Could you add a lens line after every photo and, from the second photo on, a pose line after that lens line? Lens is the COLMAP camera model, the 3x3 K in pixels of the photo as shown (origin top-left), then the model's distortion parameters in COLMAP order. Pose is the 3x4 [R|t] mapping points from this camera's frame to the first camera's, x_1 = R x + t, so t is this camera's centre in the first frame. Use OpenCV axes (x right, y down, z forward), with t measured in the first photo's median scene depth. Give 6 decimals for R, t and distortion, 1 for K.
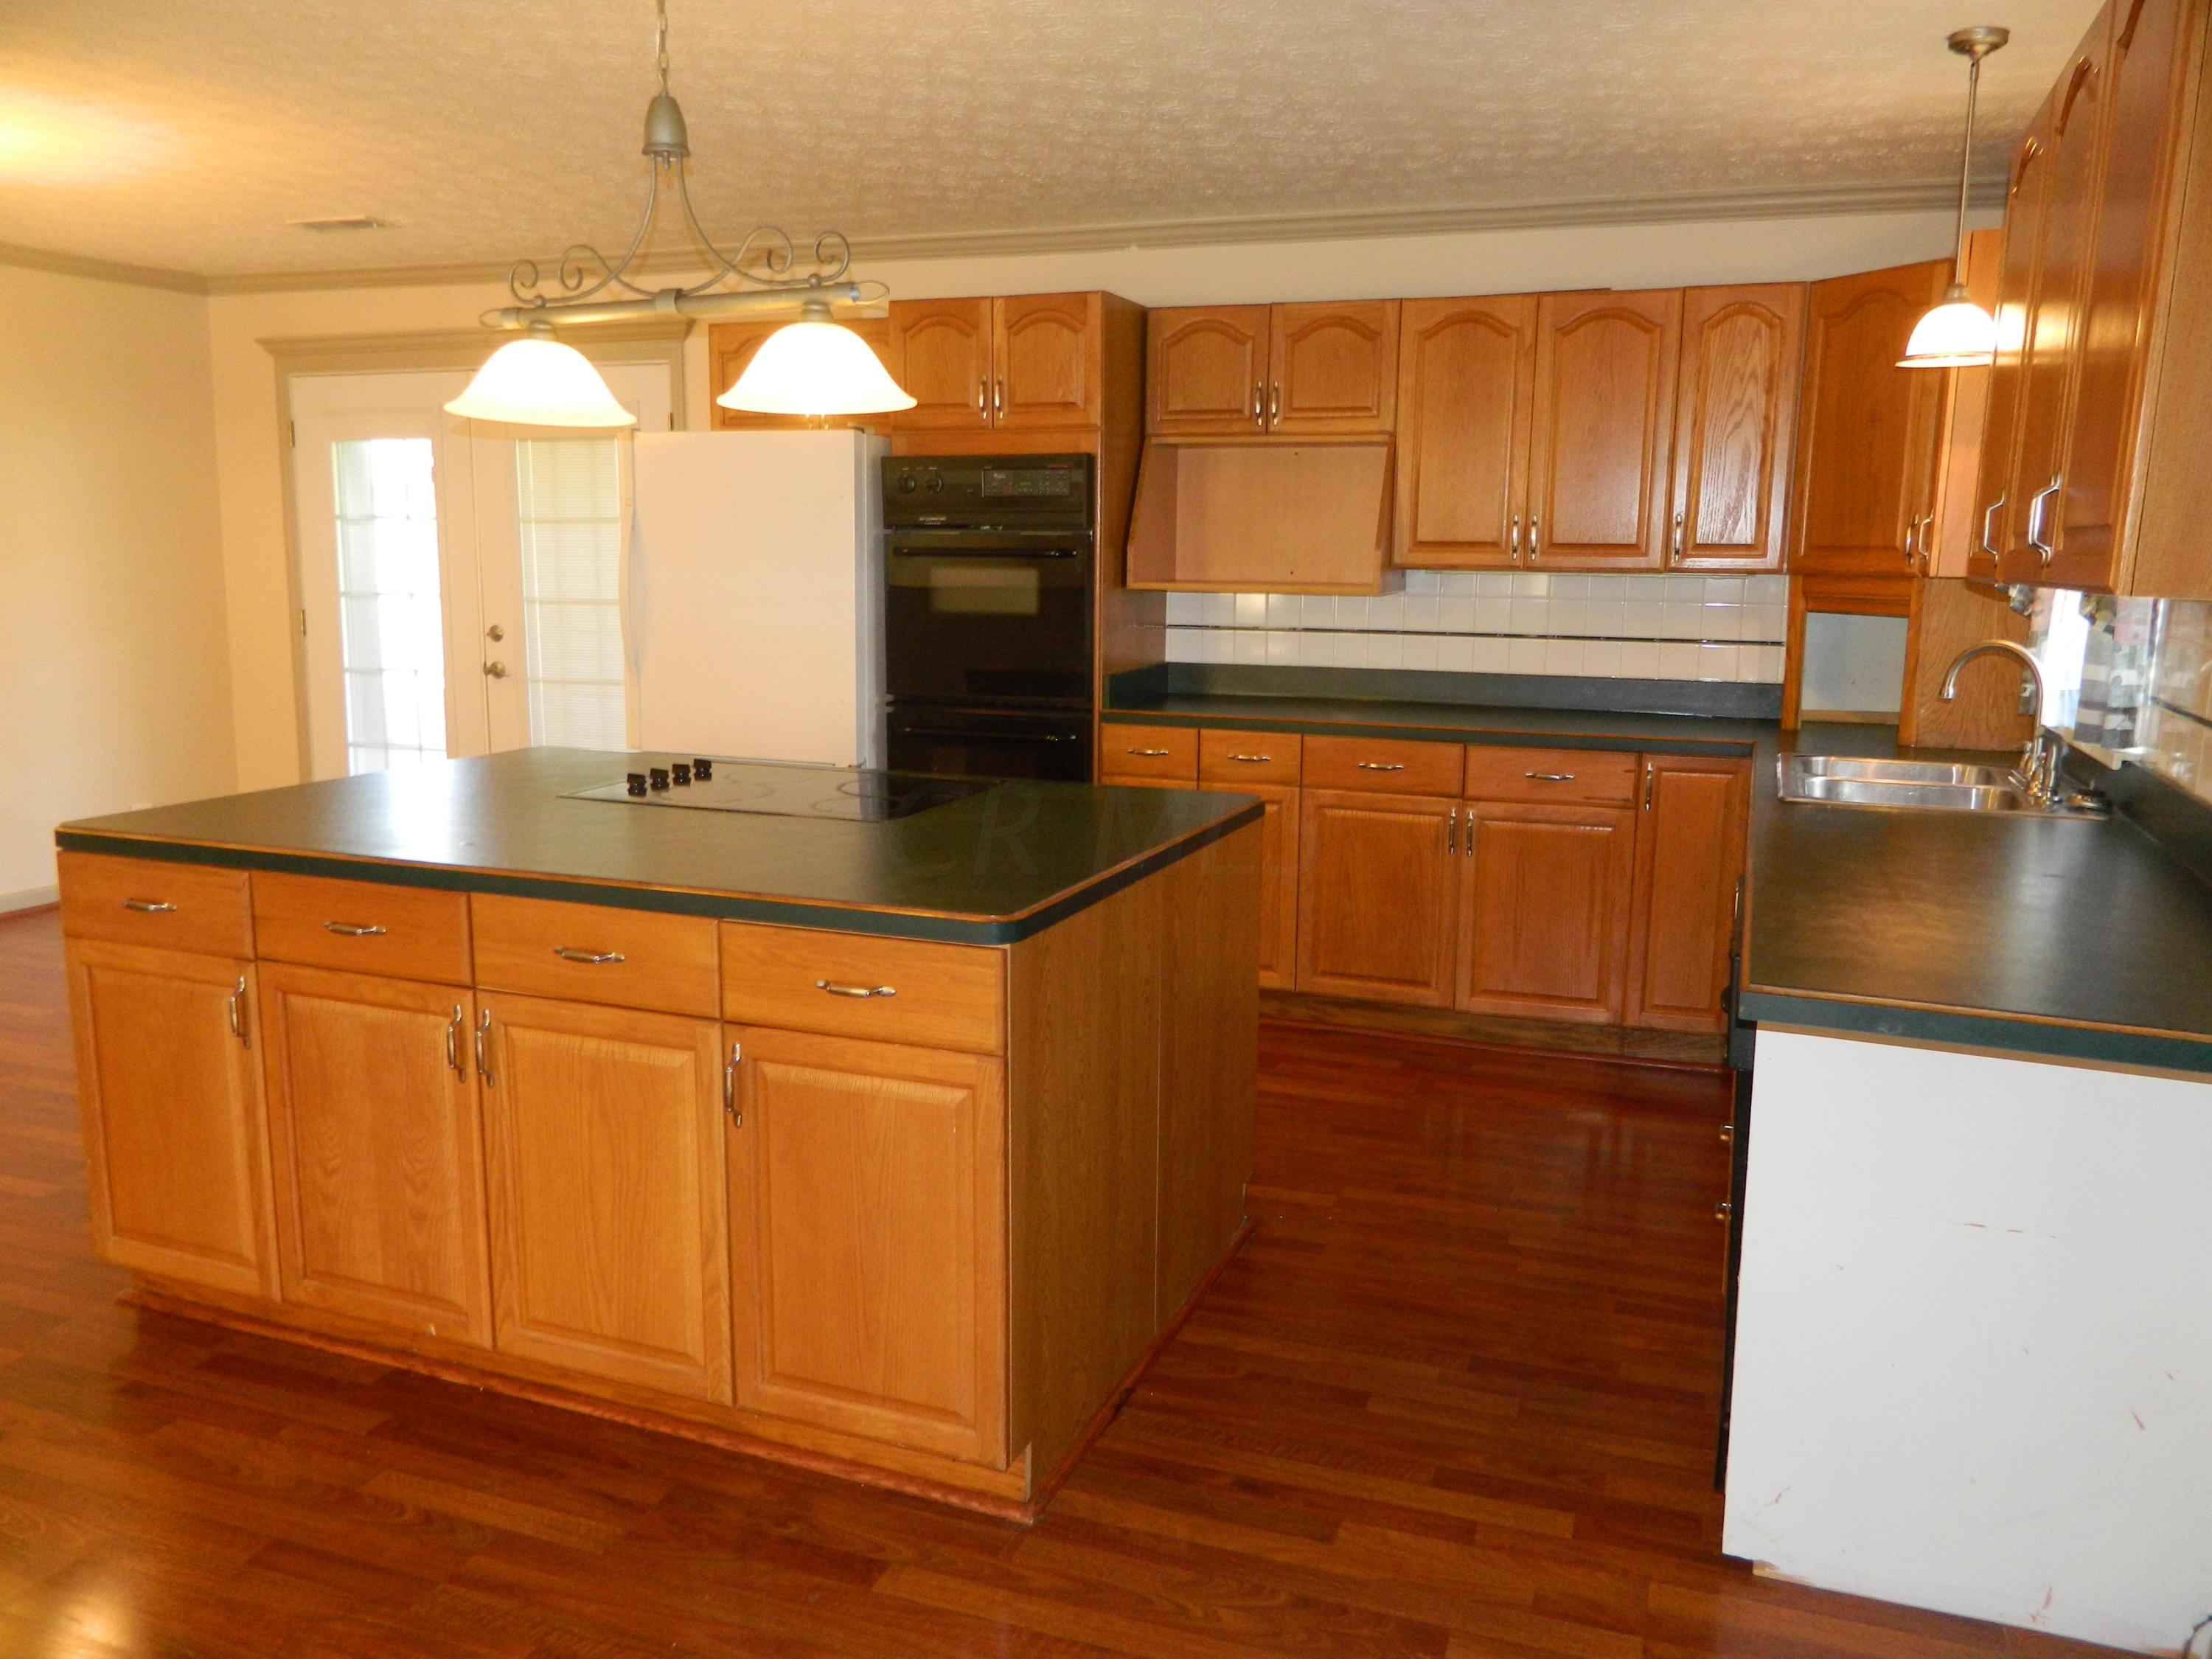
lens RADIAL K [[1656.6, 0, 1107.7], [0, 1656.6, 844.9], [0, 0, 1]] dist [0.010241, -0.029102]
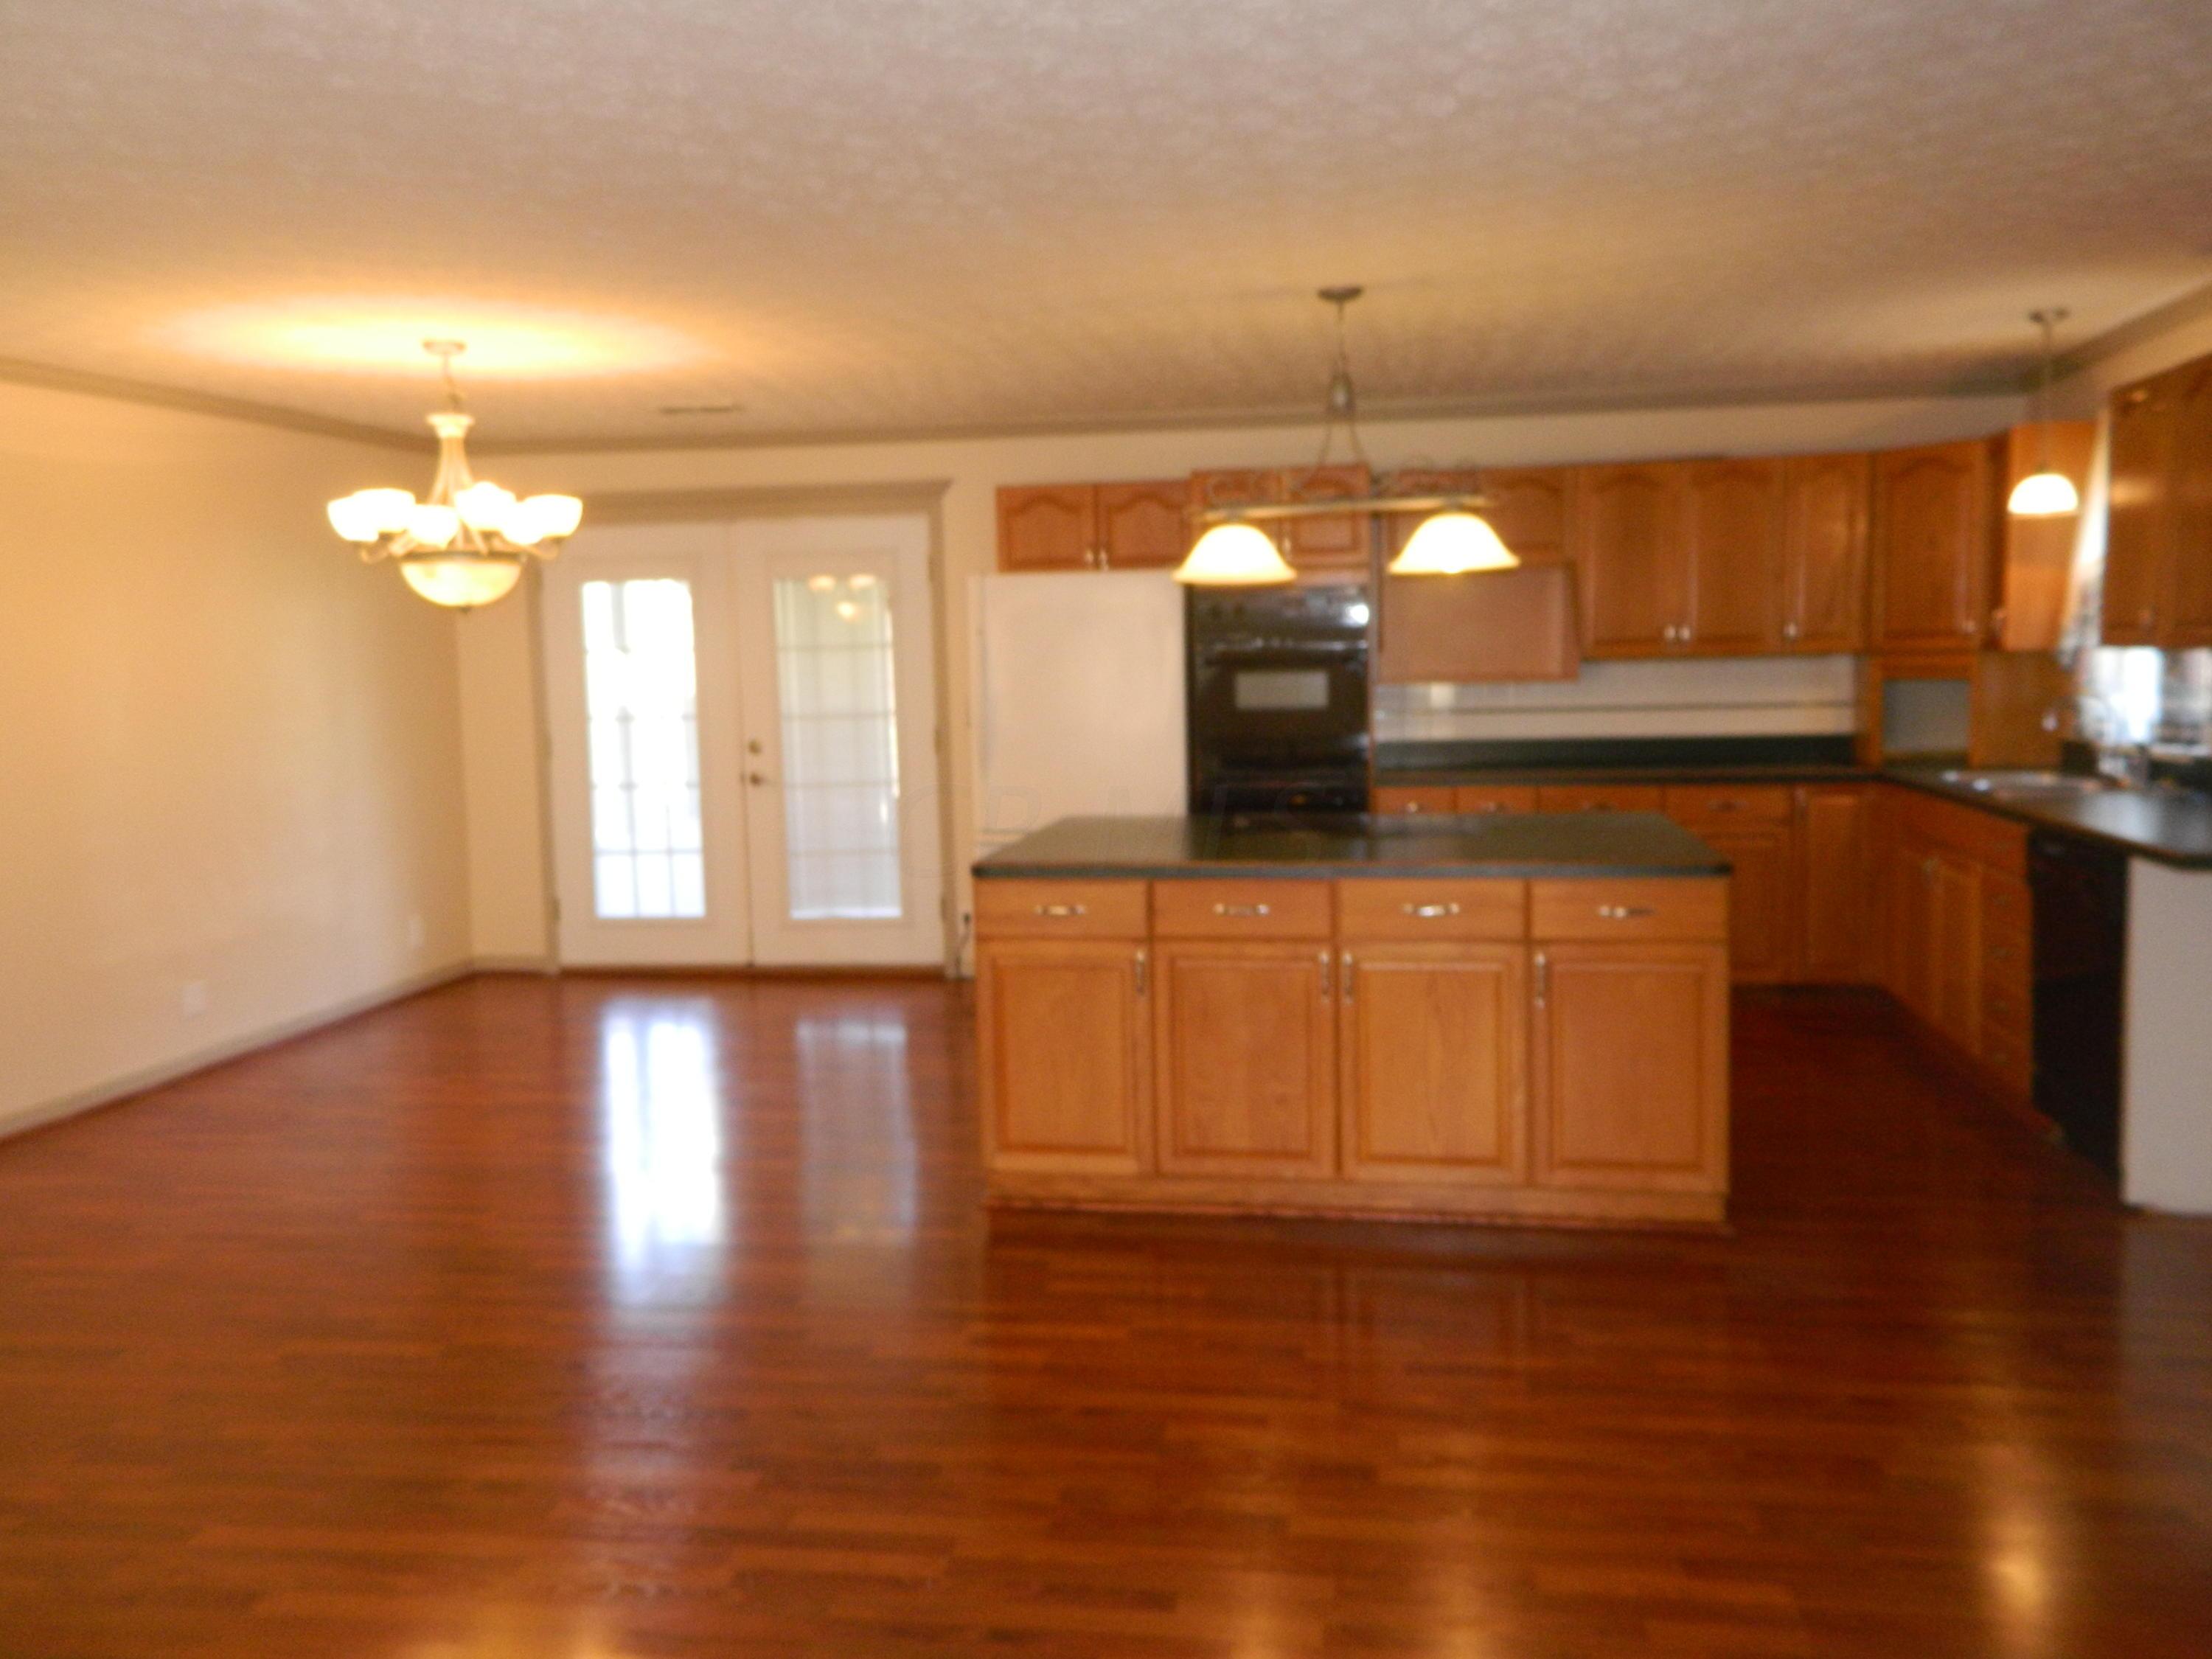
lens RADIAL K [[1784.5, 0, 1100.0], [0, 1784.5, 825.2], [0, 0, 1]] dist [0.048741, -0.007985]
pose [[0.979475, -0.052928, 0.194492, -0.511337], [0.068841, 0.994730, -0.075987, 0.050249], [-0.189445, 0.087816, 0.977956, -0.342442]]
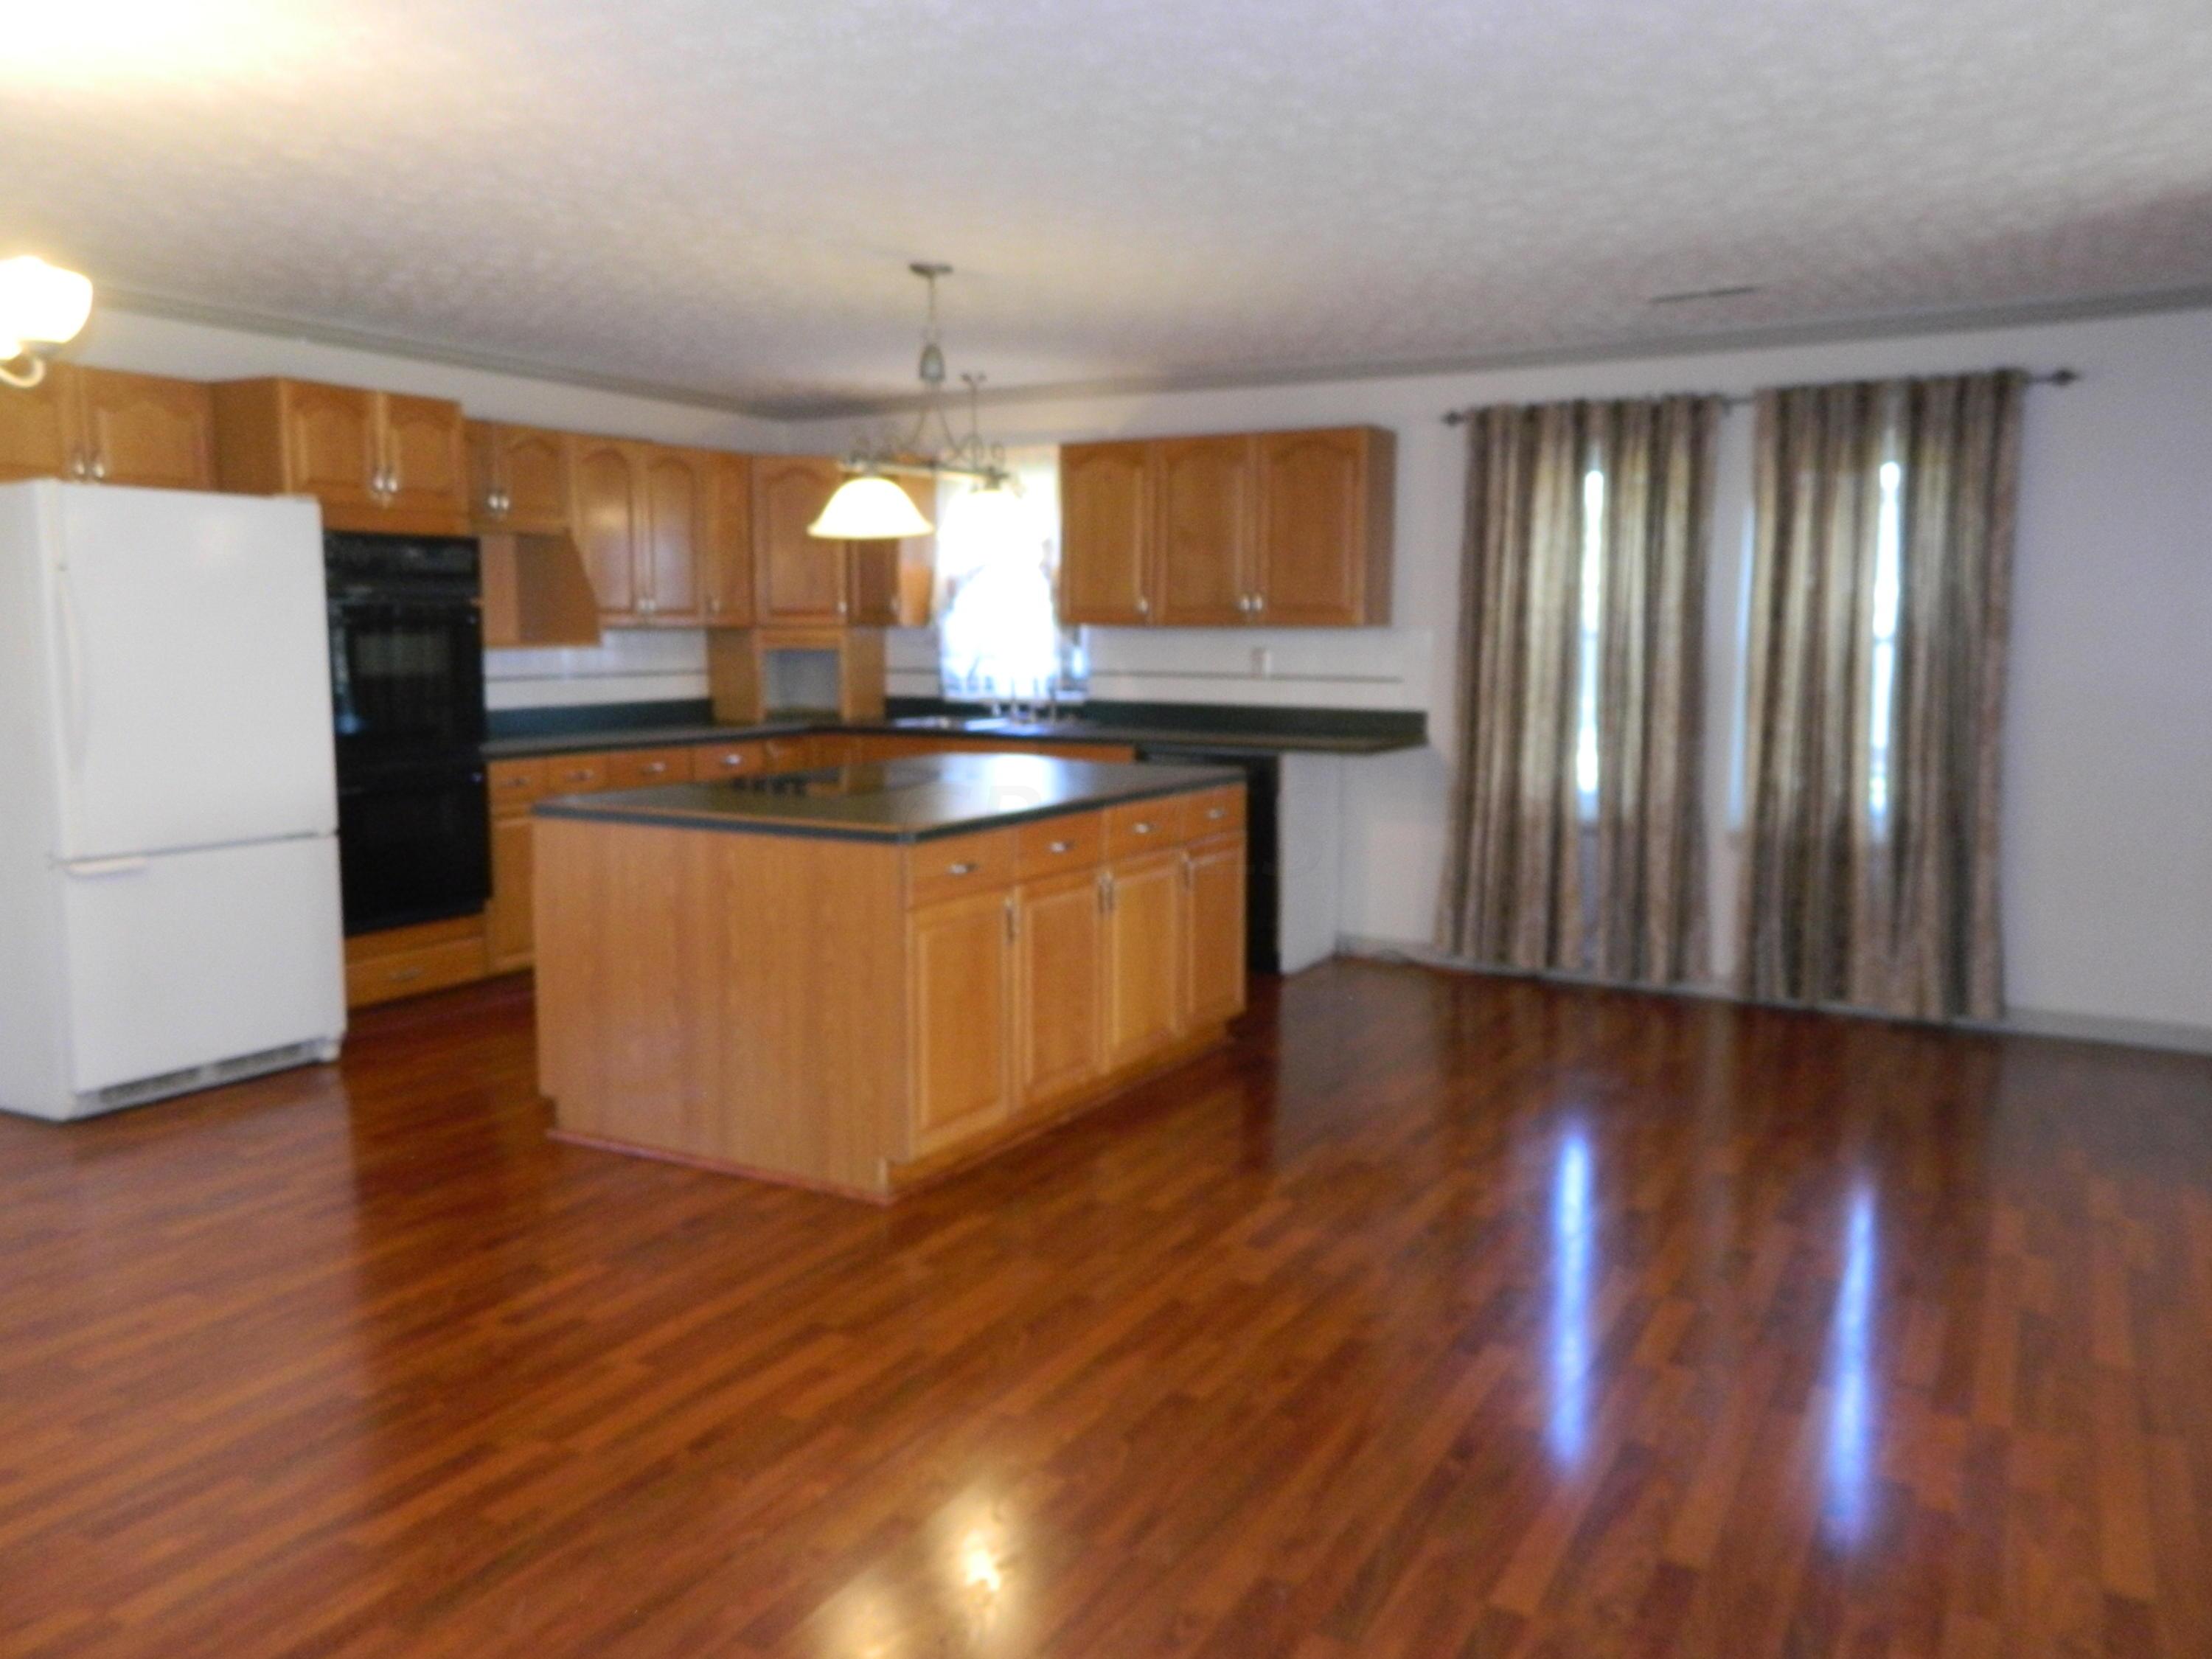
lens RADIAL K [[1784.5, 0, 1098.4], [0, 1784.5, 824.0], [0, 0, 1]] dist [0.048741, -0.007985]
pose [[0.132017, -0.122324, 0.983671, -1.263875], [0.175923, 0.979494, 0.098194, -0.081647], [-0.975511, 0.160087, 0.150830, 0.401982]]
